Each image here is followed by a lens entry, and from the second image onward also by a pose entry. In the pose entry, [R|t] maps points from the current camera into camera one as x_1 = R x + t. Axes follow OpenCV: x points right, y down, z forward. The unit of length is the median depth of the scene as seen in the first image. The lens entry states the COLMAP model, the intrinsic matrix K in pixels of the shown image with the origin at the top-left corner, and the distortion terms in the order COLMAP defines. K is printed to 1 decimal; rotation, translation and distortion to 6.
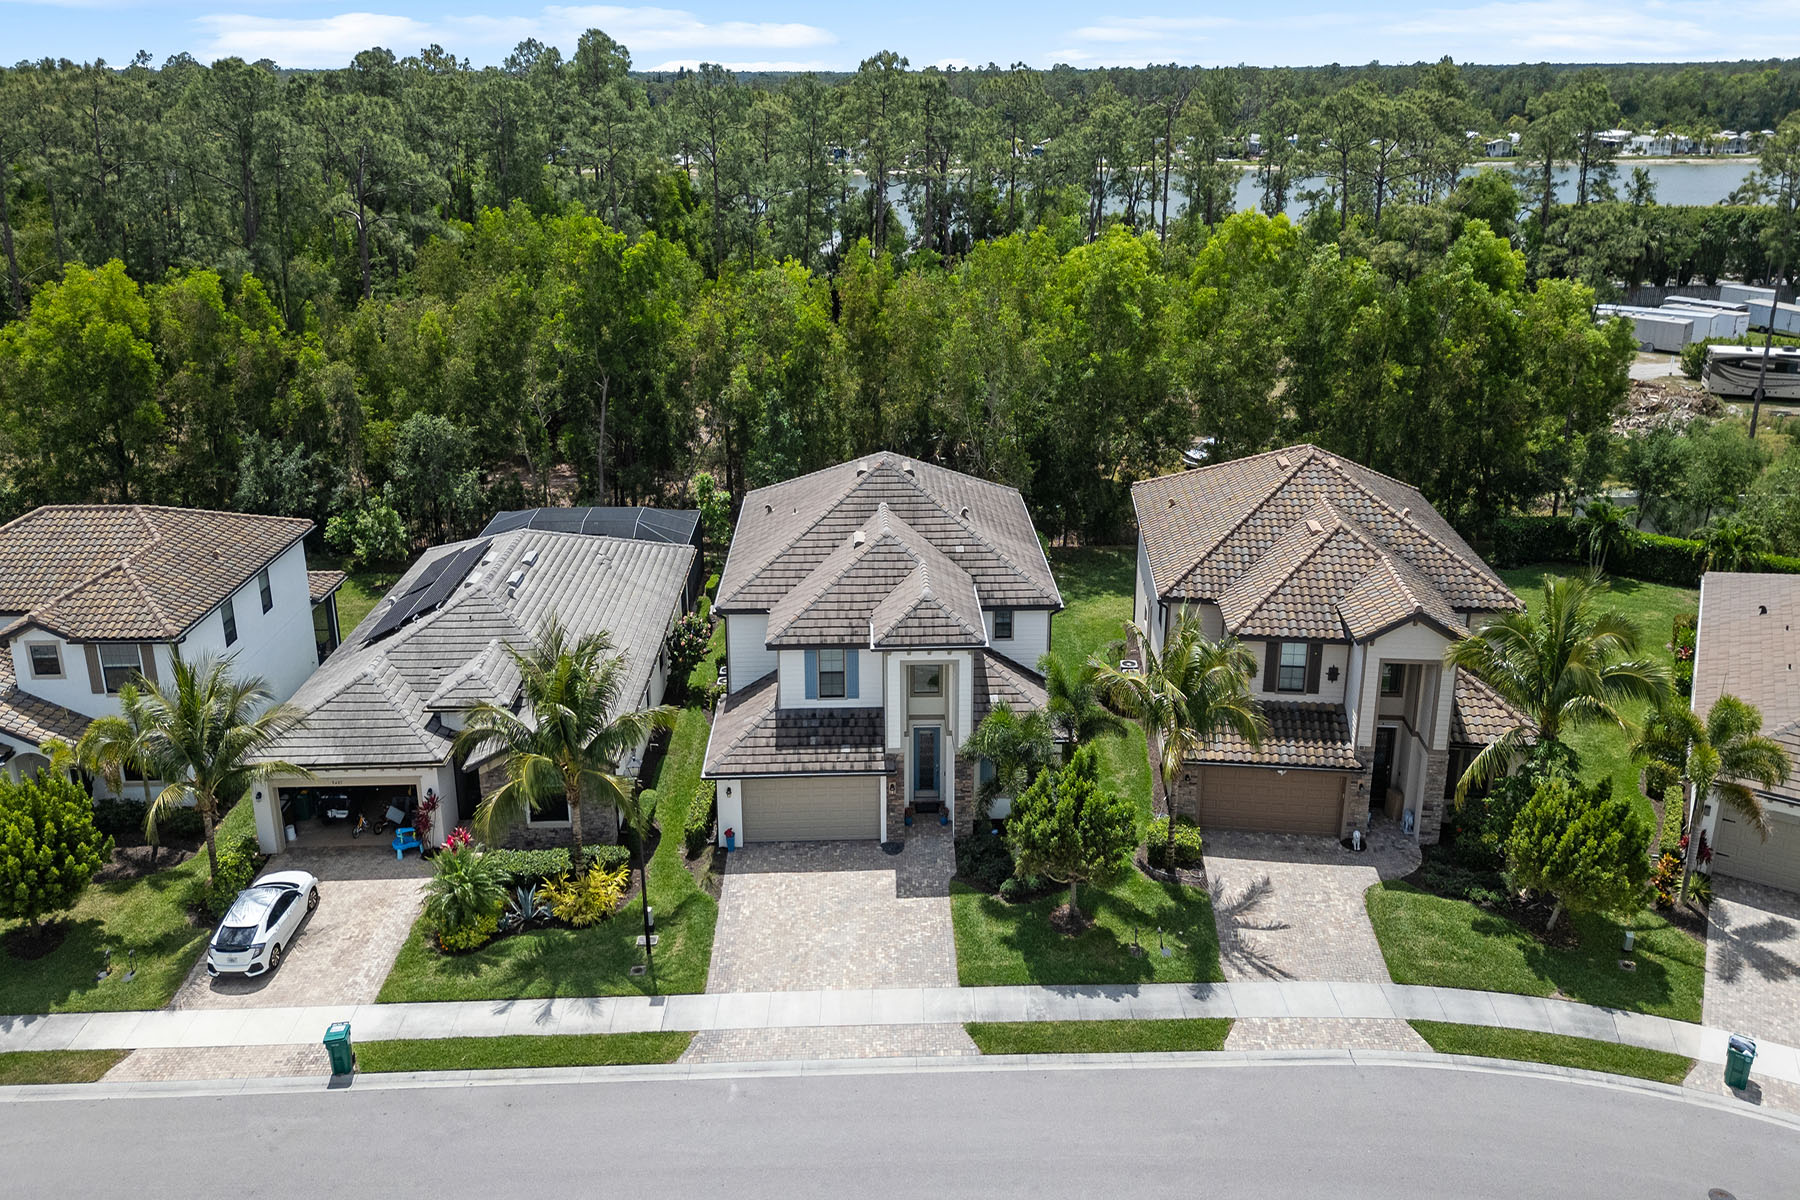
lens RADIAL K [[1189.9, 0, 904.2], [0, 1189.9, 479.4], [0, 0, 1]] dist [0.074953, -0.050033]
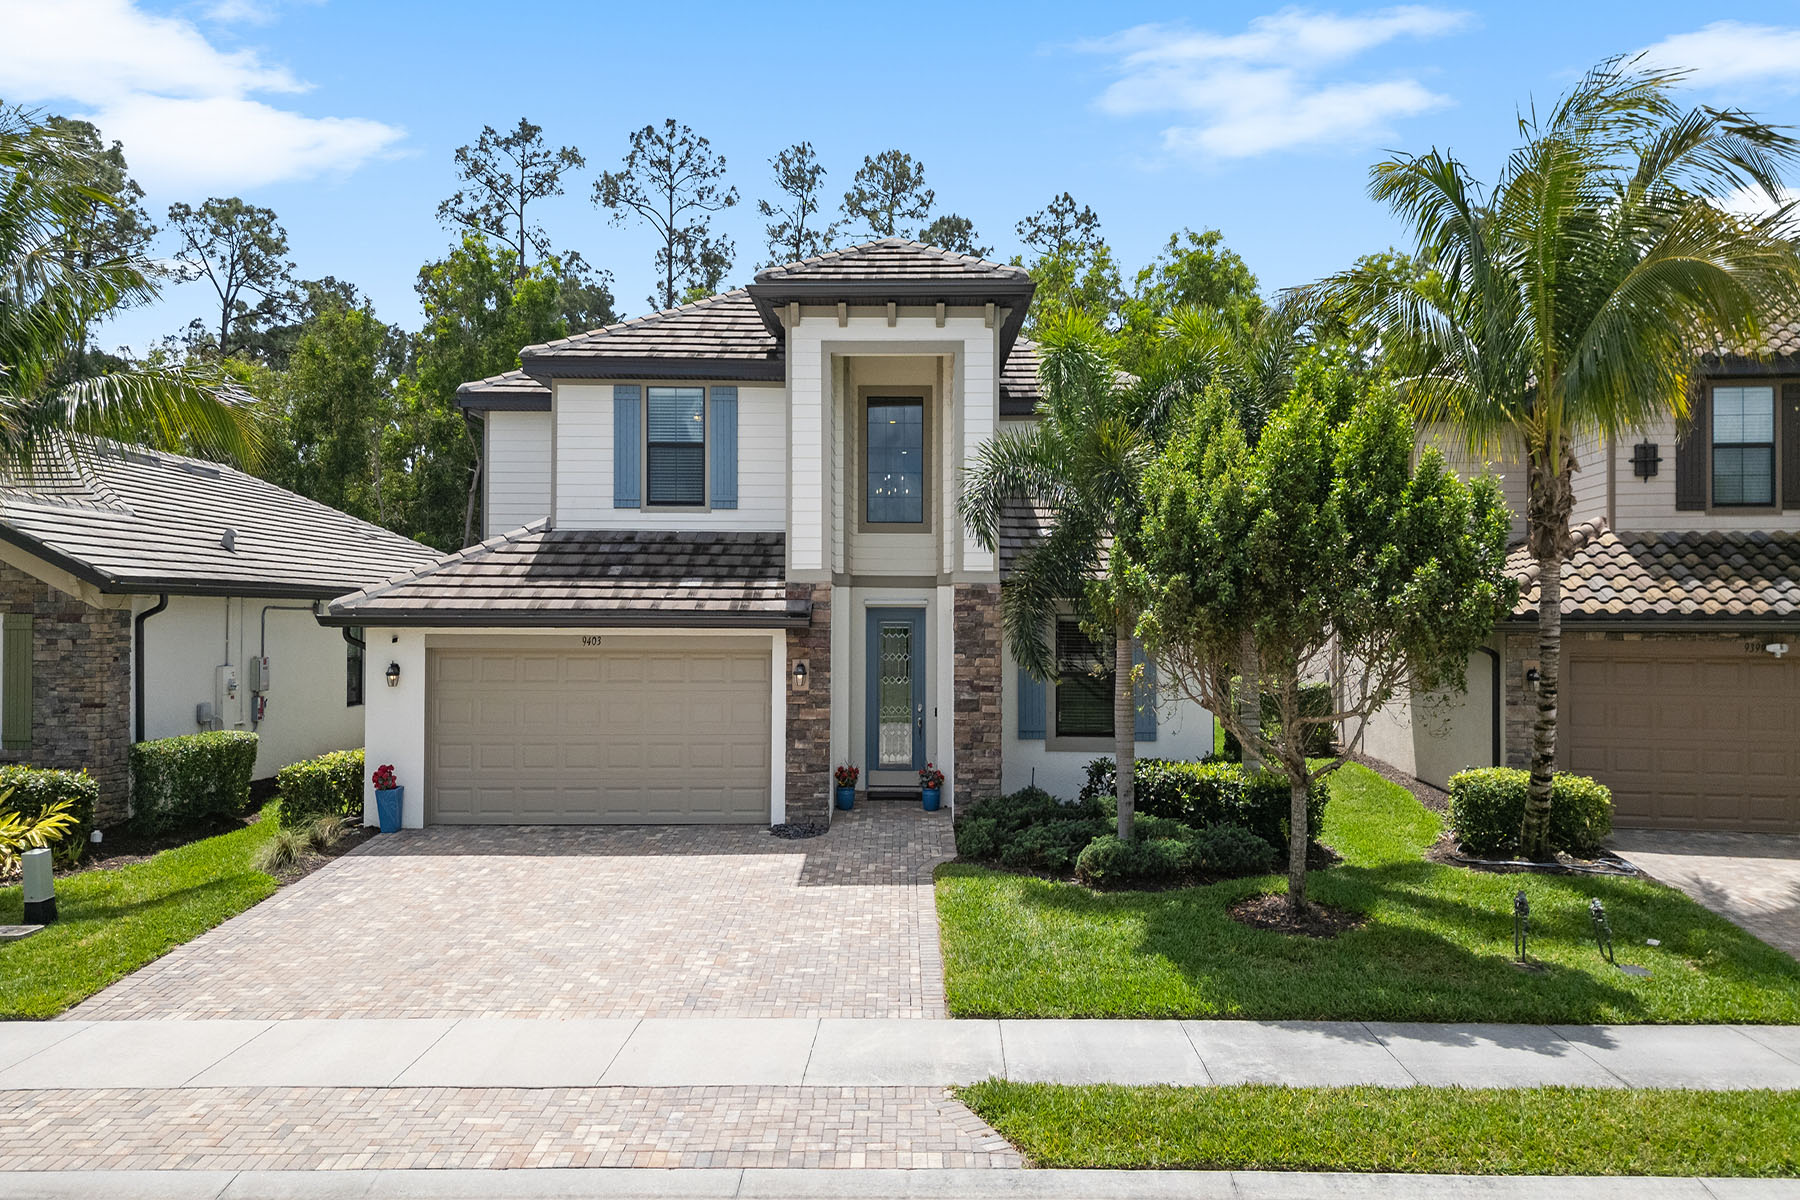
lens RADIAL K [[1230.5, 0, 895.7], [0, 1230.5, 620.6], [0, 0, 1]] dist [0.069465, -0.068247]
pose [[0.999414, 0.005032, -0.033844, 0.040068], [-0.013632, 0.965796, -0.258945, 0.381213], [0.031384, 0.259254, 0.965299, 0.649312]]
